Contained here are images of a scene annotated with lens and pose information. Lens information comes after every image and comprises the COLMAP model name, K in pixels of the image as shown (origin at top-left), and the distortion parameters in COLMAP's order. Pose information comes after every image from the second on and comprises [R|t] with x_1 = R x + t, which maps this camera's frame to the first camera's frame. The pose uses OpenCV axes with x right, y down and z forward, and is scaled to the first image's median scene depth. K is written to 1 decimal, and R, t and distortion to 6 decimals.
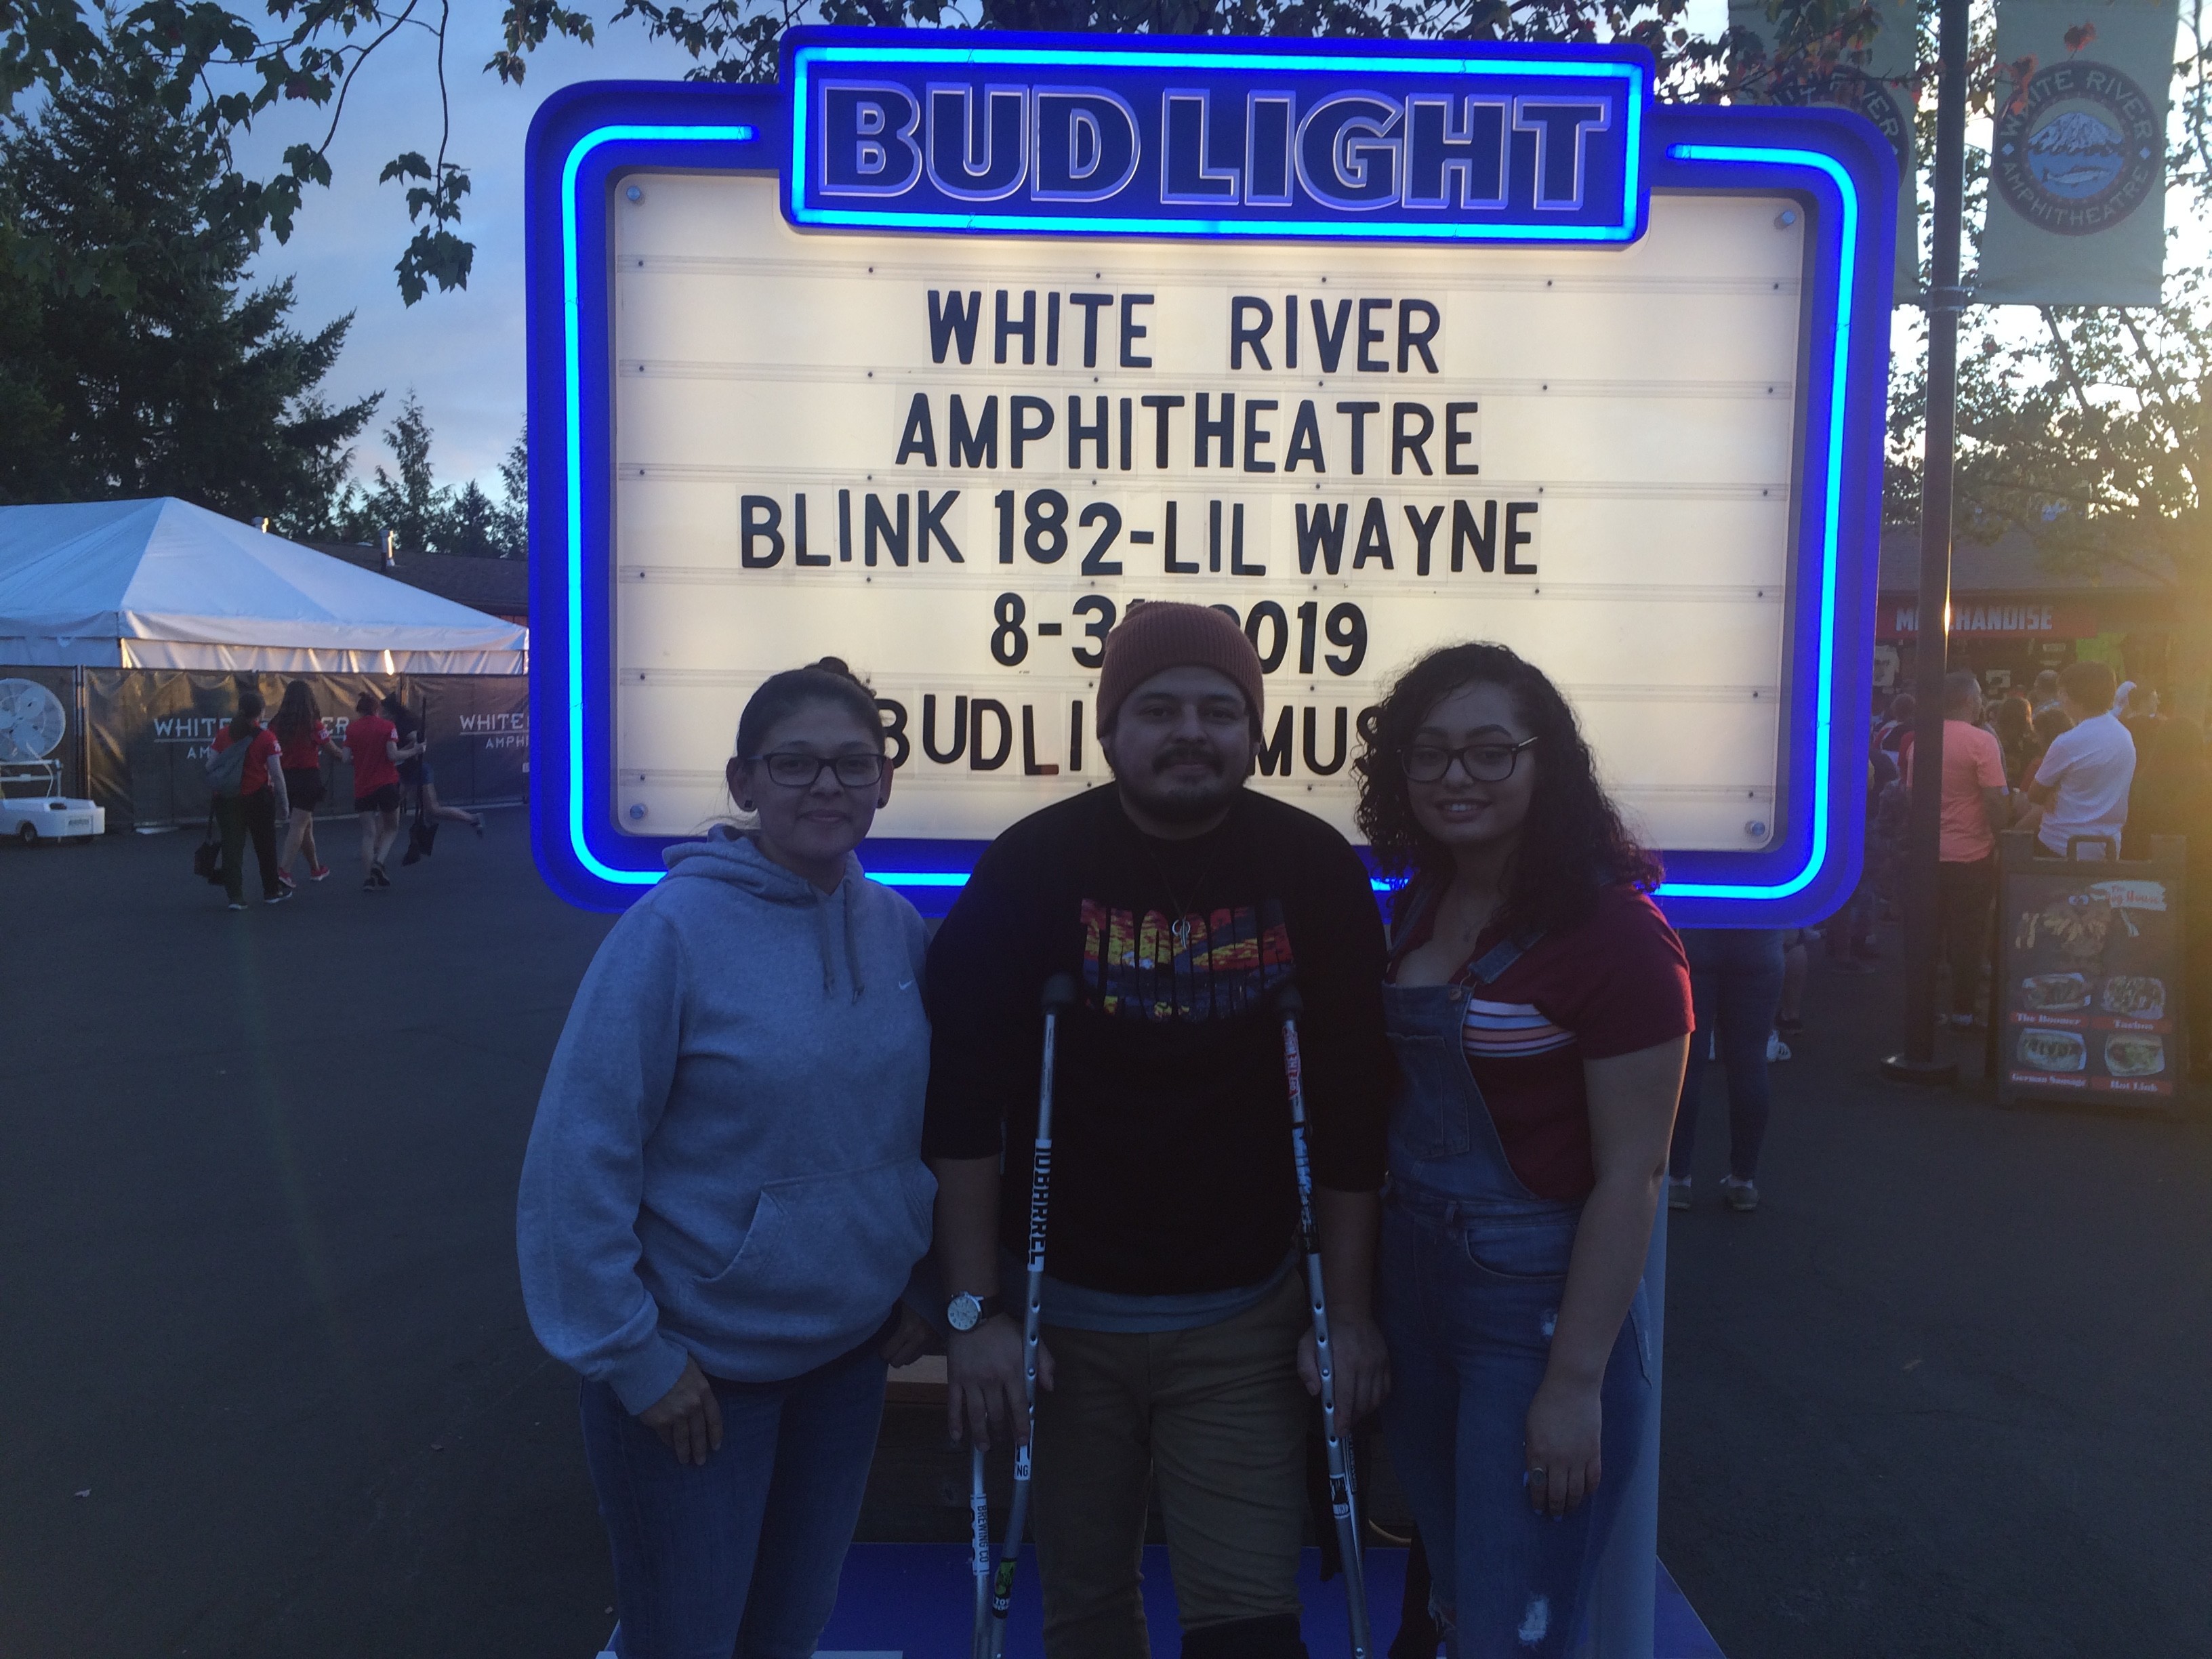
lens RADIAL K [[1904.0, 0, 1106.0], [0, 1904.0, 829.5], [0, 0, 1]] dist [-0.006344, 0.133432]
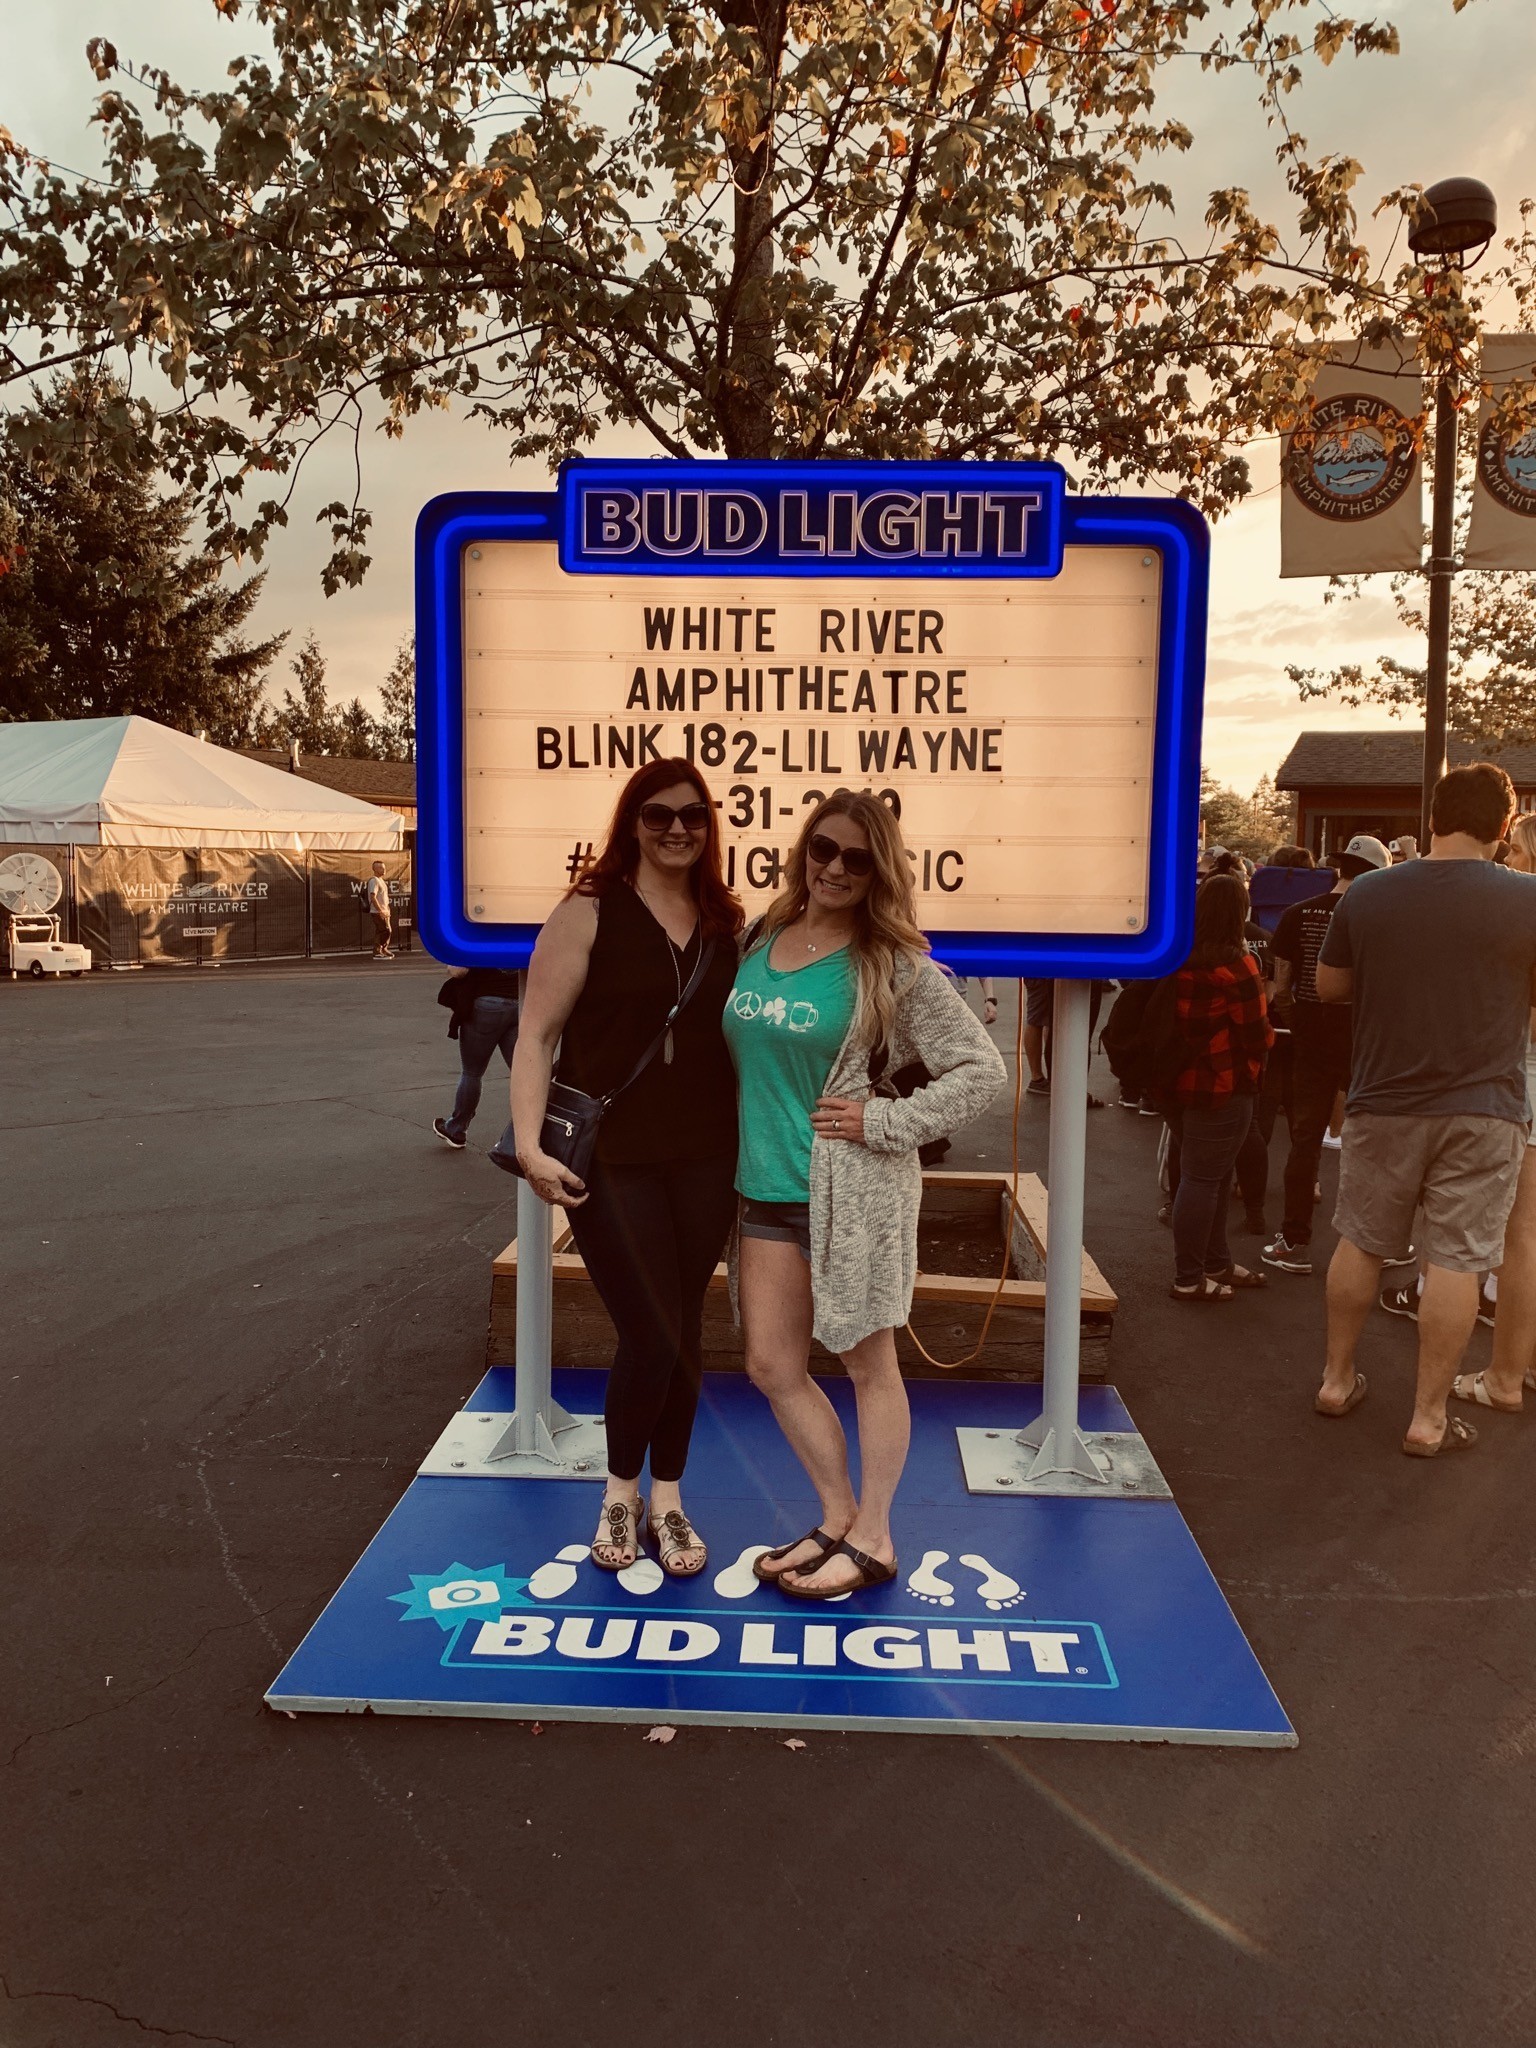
lens RADIAL K [[1558.4, 0, 806.9], [0, 1558.4, 1008.8], [0, 0, 1]] dist [0.037294, -0.066292]
pose [[0.999245, 0.001697, -0.038808, 0.107126], [-0.000977, 0.999827, 0.018571, 0.052511], [0.038833, -0.018520, 0.999074, -0.405593]]
